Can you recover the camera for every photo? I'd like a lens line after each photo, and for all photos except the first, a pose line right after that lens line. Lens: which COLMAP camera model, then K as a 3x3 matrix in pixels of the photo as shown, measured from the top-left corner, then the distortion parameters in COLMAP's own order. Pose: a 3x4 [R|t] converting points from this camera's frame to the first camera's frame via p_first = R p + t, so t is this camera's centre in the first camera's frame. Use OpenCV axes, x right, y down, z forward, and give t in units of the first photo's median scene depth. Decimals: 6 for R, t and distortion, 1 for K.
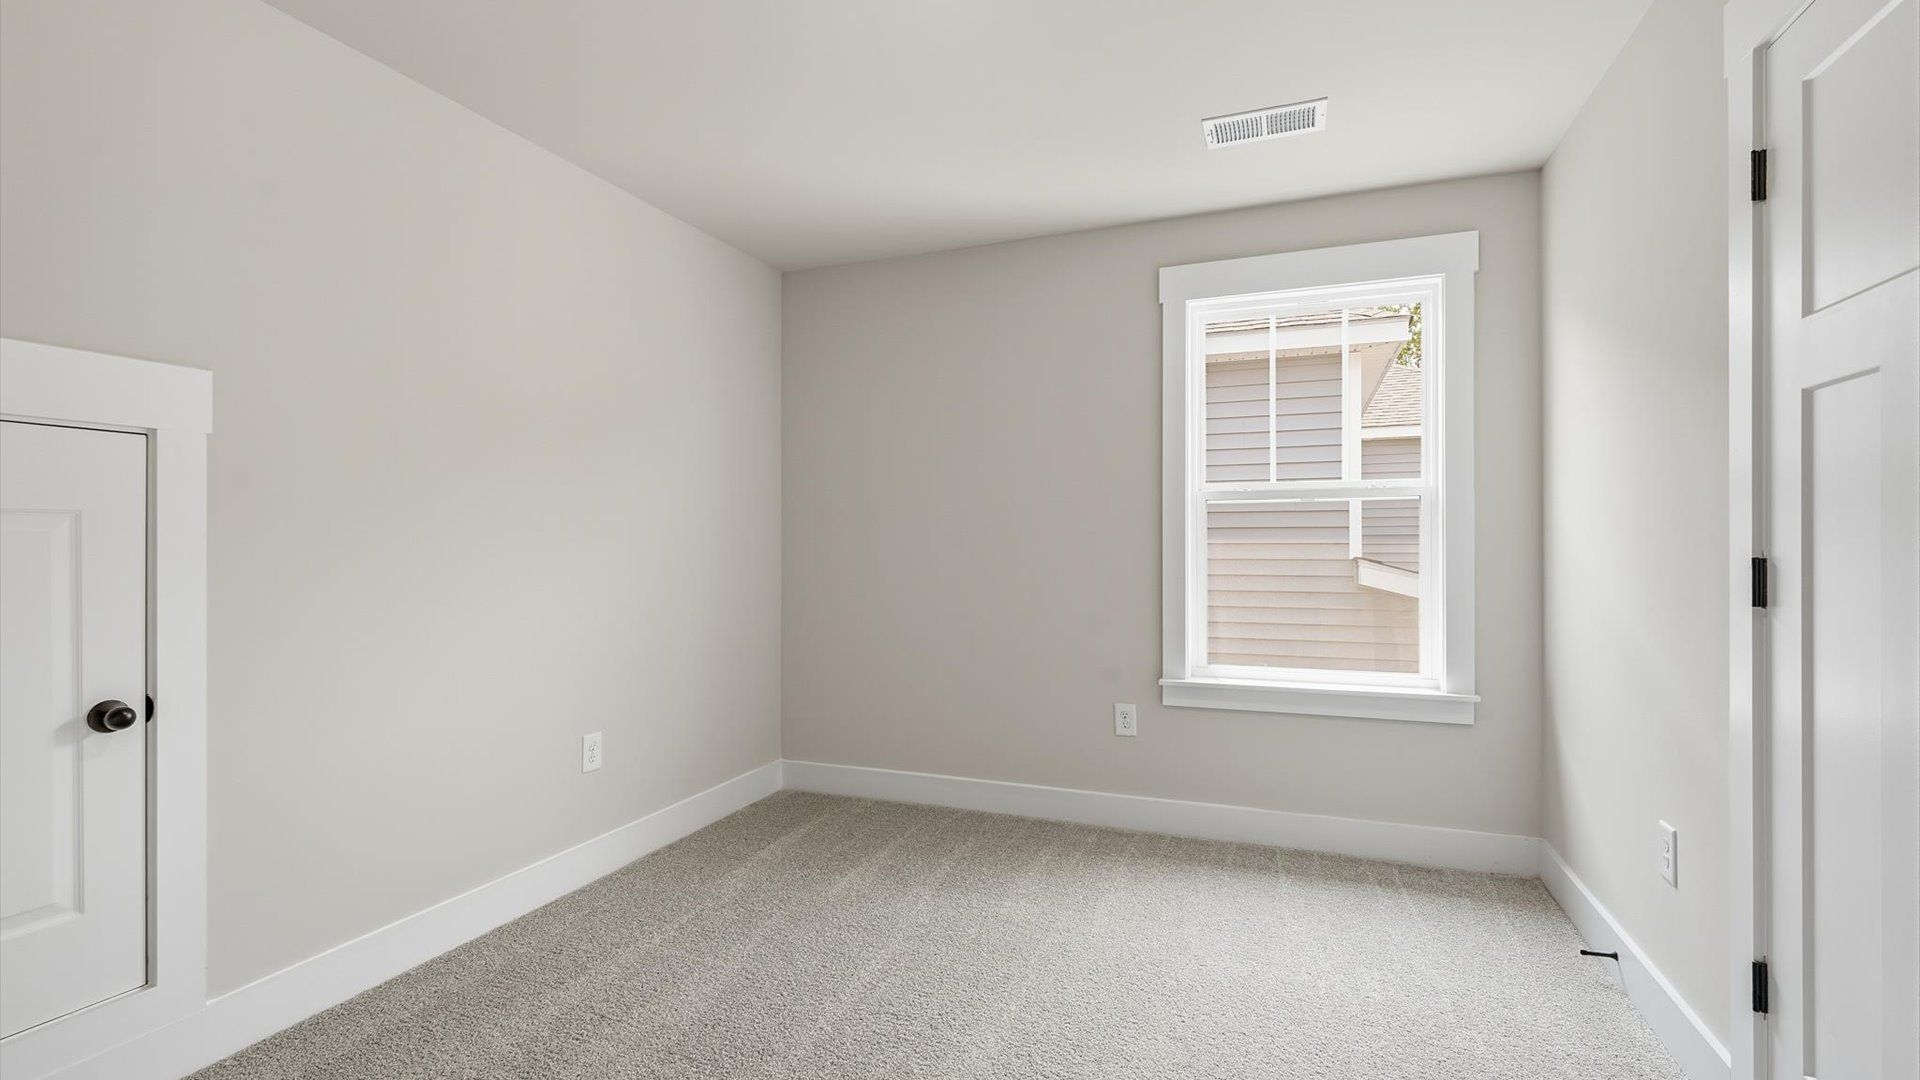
lens RADIAL K [[859.8, 0, 955.5], [0, 859.8, 543.3], [0, 0, 1]] dist [0.005036, -0.000269]
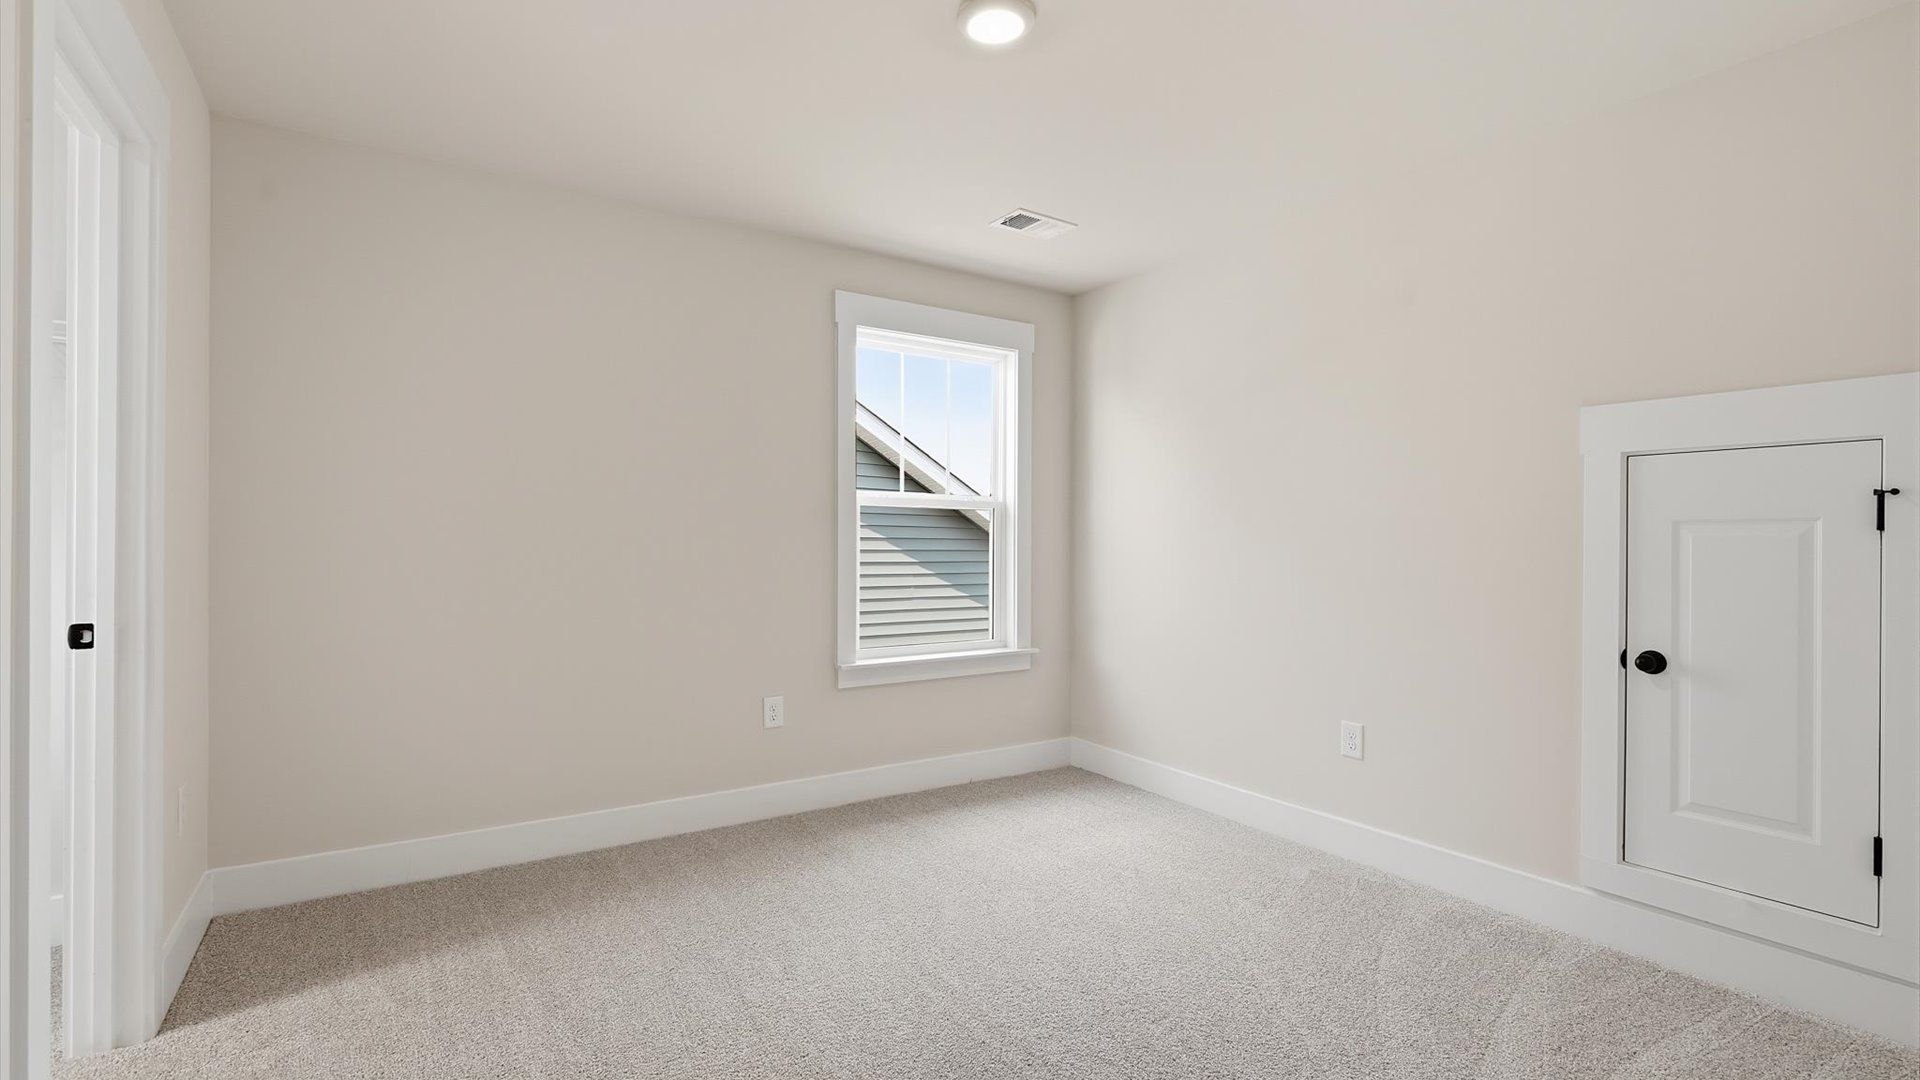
lens RADIAL K [[859.8, 0, 955.5], [0, 859.8, 543.3], [0, 0, 1]] dist [0.005036, -0.000269]
pose [[0.584596, 0.005813, 0.811304, -0.572968], [-0.001488, 0.999980, -0.006092, 0.009694], [-0.811323, 0.002355, 0.584593, 0.246155]]
